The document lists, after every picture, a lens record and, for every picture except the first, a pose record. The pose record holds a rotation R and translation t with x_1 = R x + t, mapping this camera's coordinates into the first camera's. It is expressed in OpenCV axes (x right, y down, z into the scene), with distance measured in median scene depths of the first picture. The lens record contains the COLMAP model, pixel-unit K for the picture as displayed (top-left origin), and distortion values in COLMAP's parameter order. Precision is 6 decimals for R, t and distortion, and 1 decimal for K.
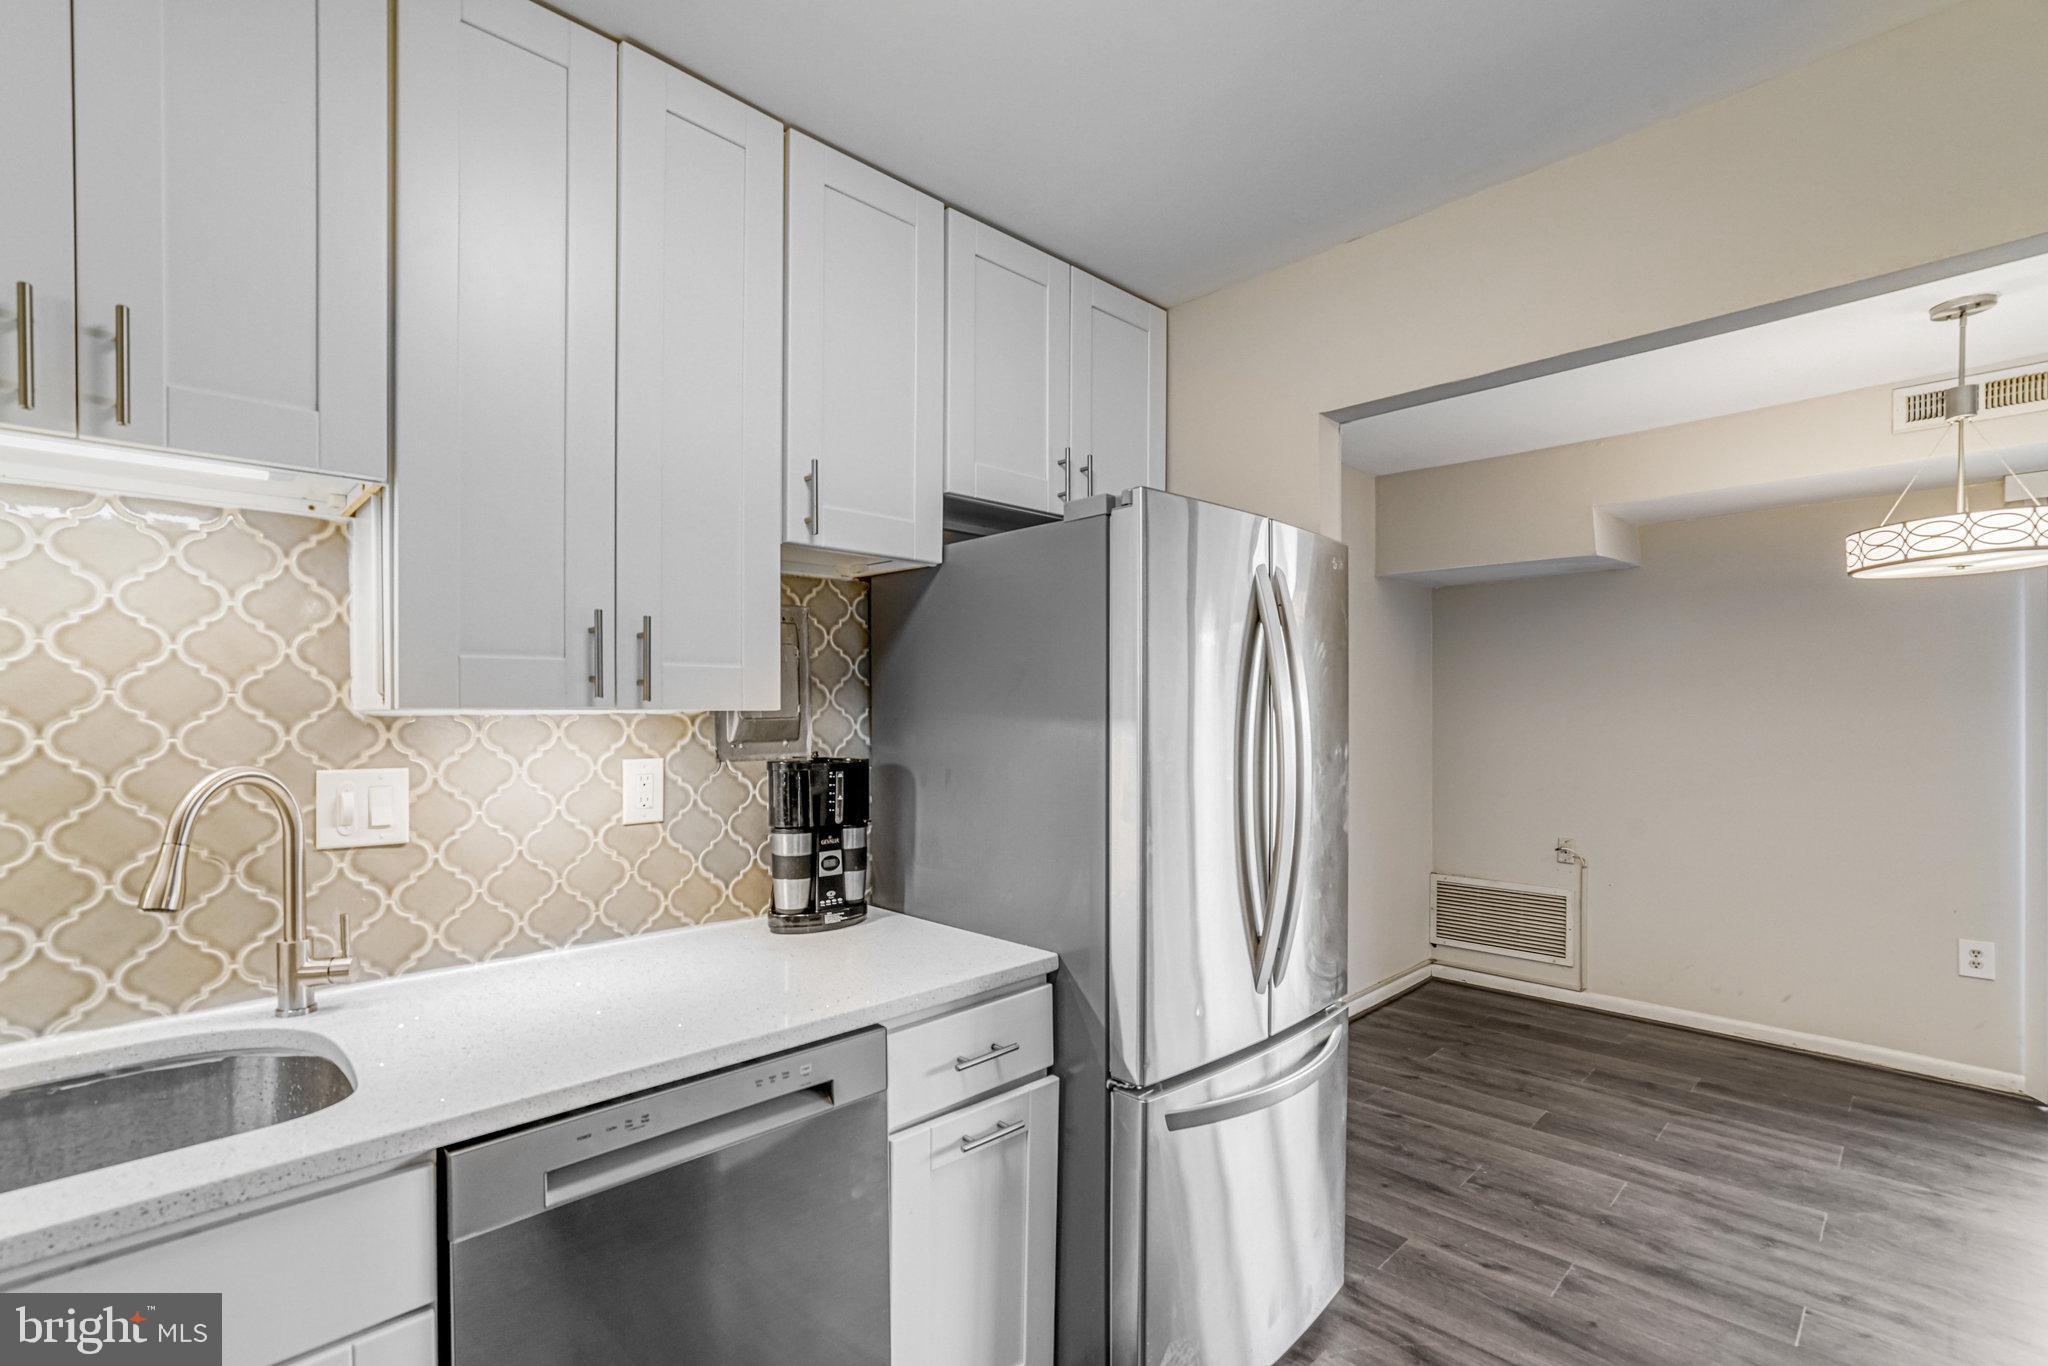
lens RADIAL K [[942.7, 0, 1015.6], [0, 942.7, 701.8], [0, 0, 1]] dist [-0.052299, 0.023507]
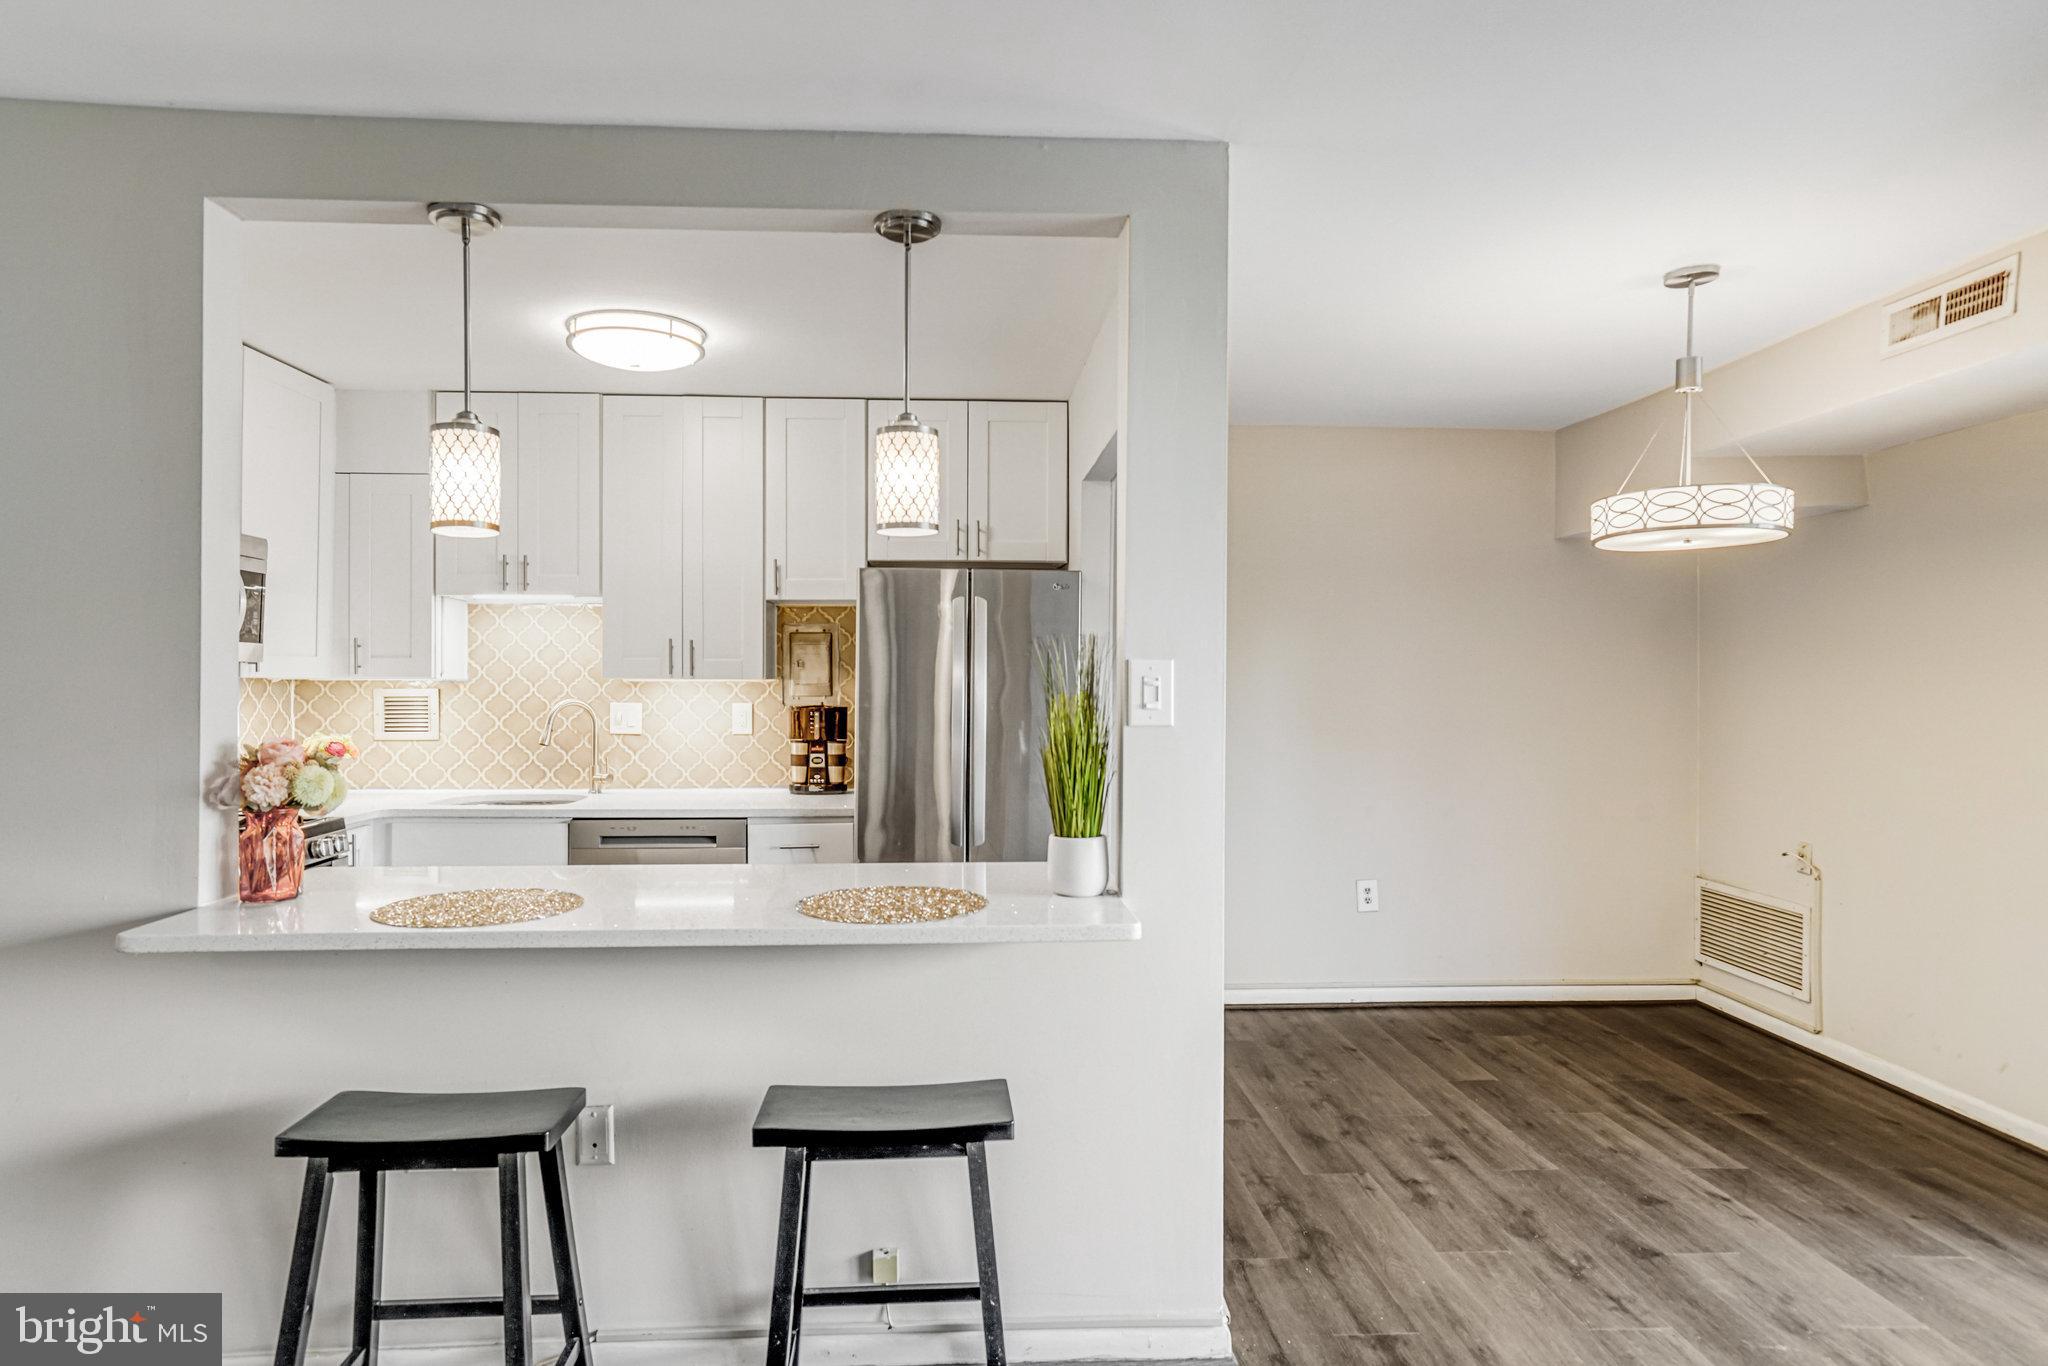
lens RADIAL K [[1188.6, 0, 1003.2], [0, 1188.6, 678.7], [0, 0, 1]] dist [-0.006663, 0.025639]
pose [[0.745426, 0.002909, -0.666582, 1.678022], [0.000284, 0.999989, 0.004682, -0.004998], [0.666589, -0.003679, 0.745417, -0.541413]]
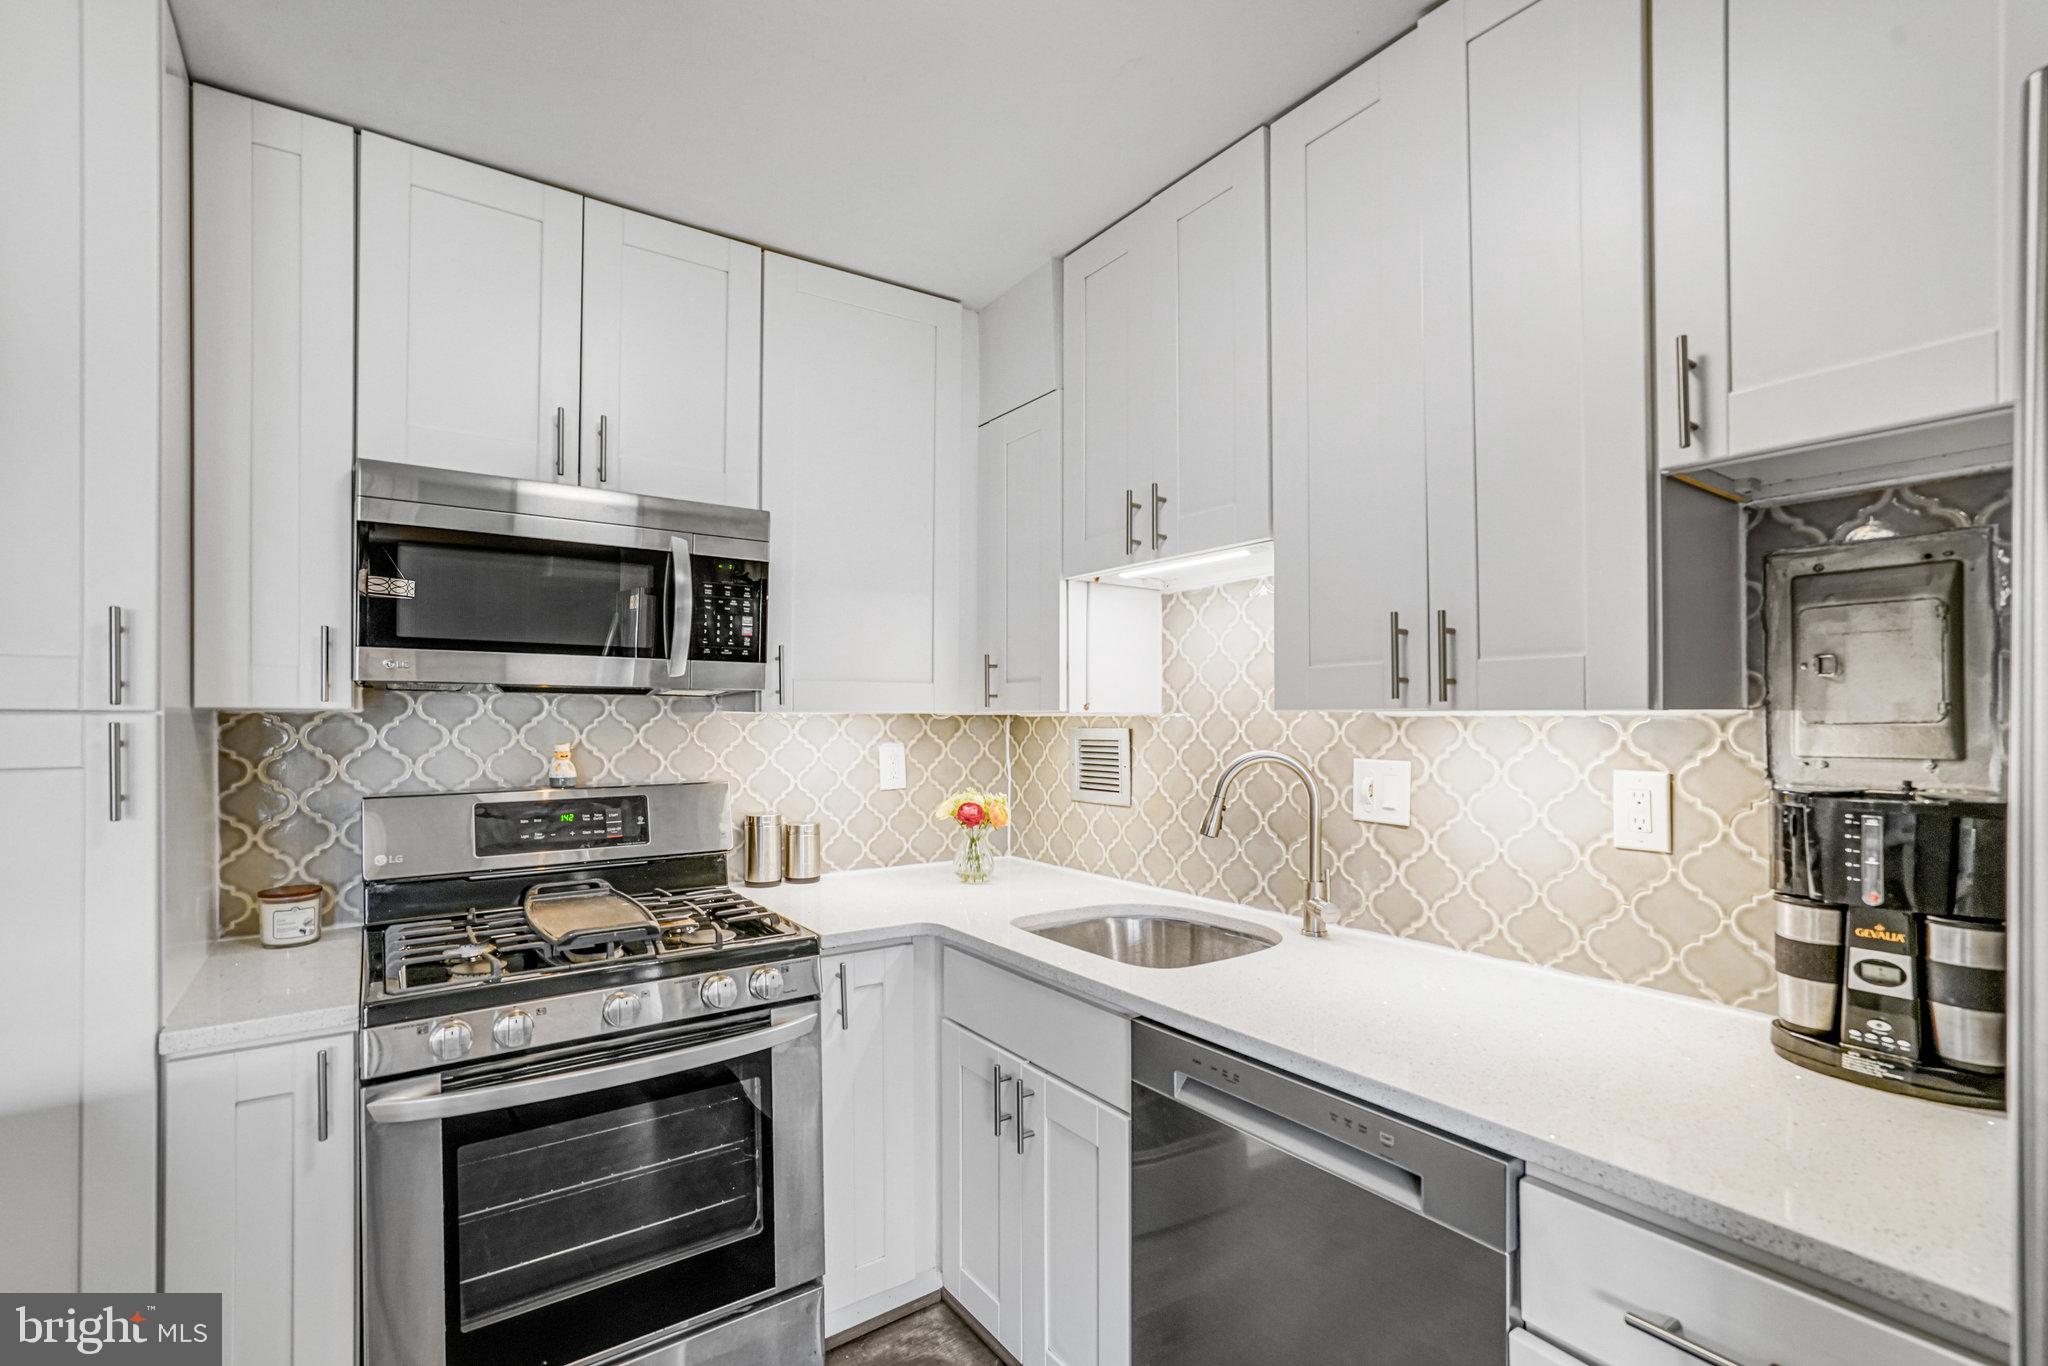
lens RADIAL K [[920.4, 0, 1019.1], [0, 920.4, 711.9], [0, 0, 1]] dist [-0.066937, 0.033786]
pose [[-0.168845, -0.002732, -0.985639, 0.433489], [0.007176, 0.999966, -0.004001, 0.008433], [0.985616, -0.007748, -0.168820, 0.564395]]
